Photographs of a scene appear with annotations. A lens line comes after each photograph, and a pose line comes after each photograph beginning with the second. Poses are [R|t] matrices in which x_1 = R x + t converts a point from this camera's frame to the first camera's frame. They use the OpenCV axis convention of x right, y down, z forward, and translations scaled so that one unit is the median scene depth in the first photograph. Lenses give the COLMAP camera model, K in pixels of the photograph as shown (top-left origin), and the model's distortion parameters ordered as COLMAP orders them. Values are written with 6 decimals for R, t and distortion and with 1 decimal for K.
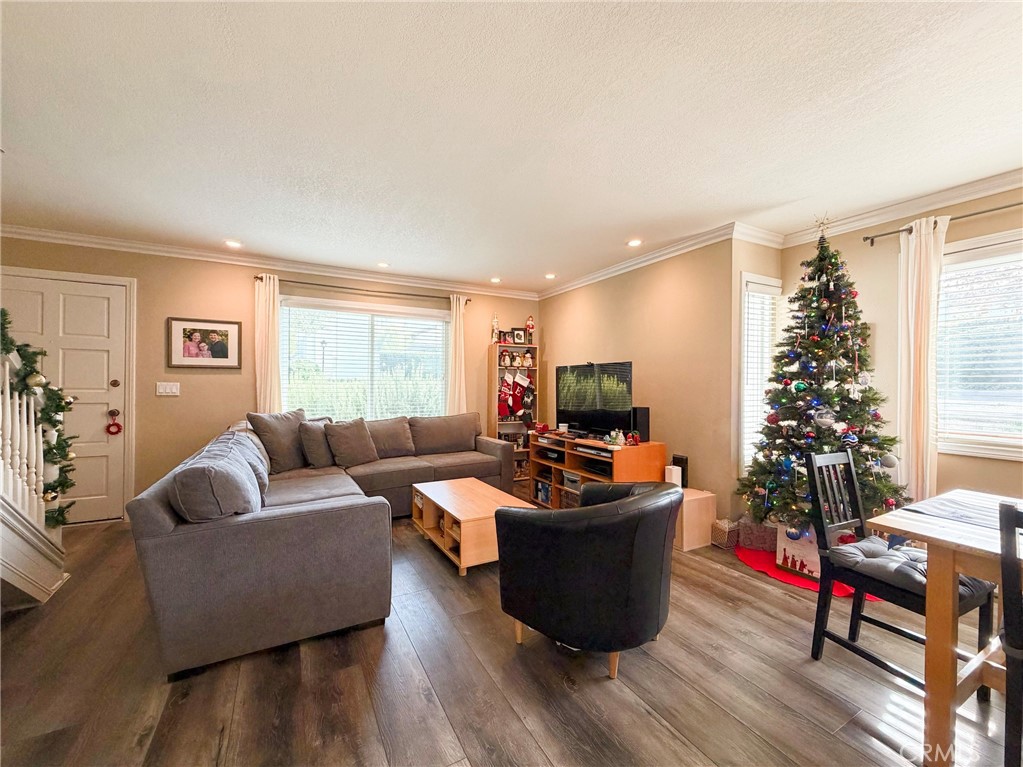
lens RADIAL K [[404.4, 0, 510.2], [0, 404.4, 384.4], [0, 0, 1]] dist [0.002353, -0.000742]
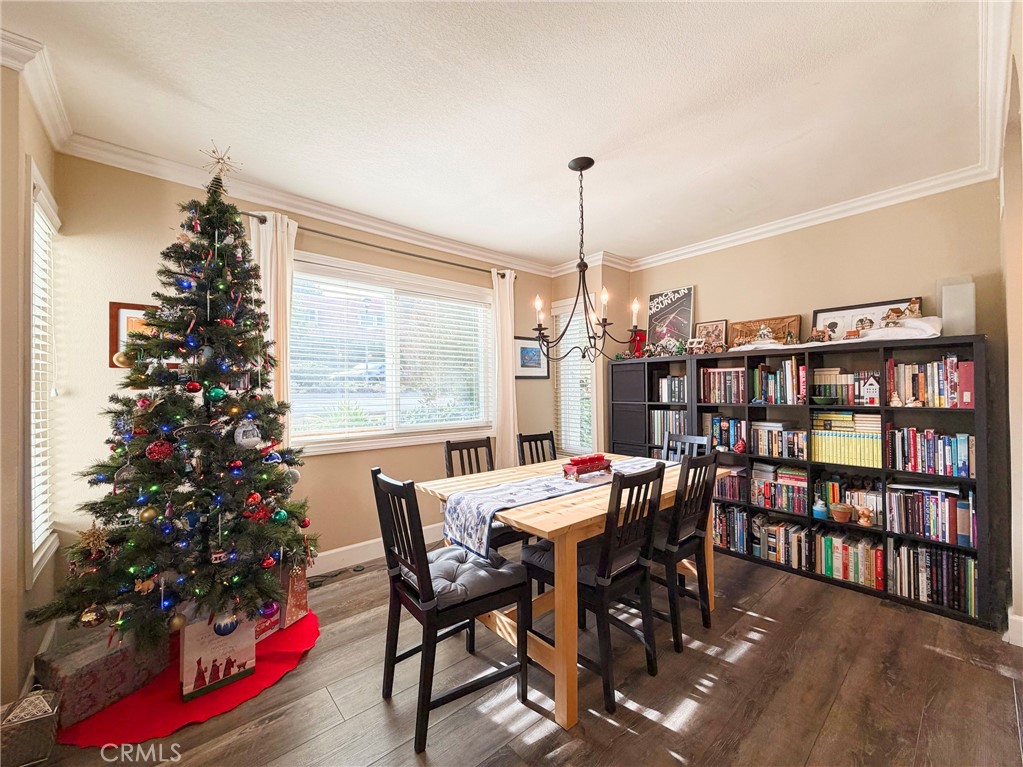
lens RADIAL K [[404.4, 0, 505.5], [0, 404.4, 384.7], [0, 0, 1]] dist [0.002353, -0.000742]
pose [[-0.195182, 0.004477, 0.980757, -0.009029], [0.008089, 0.999963, -0.002955, -0.001931], [-0.980734, 0.007357, -0.195211, 0.517095]]
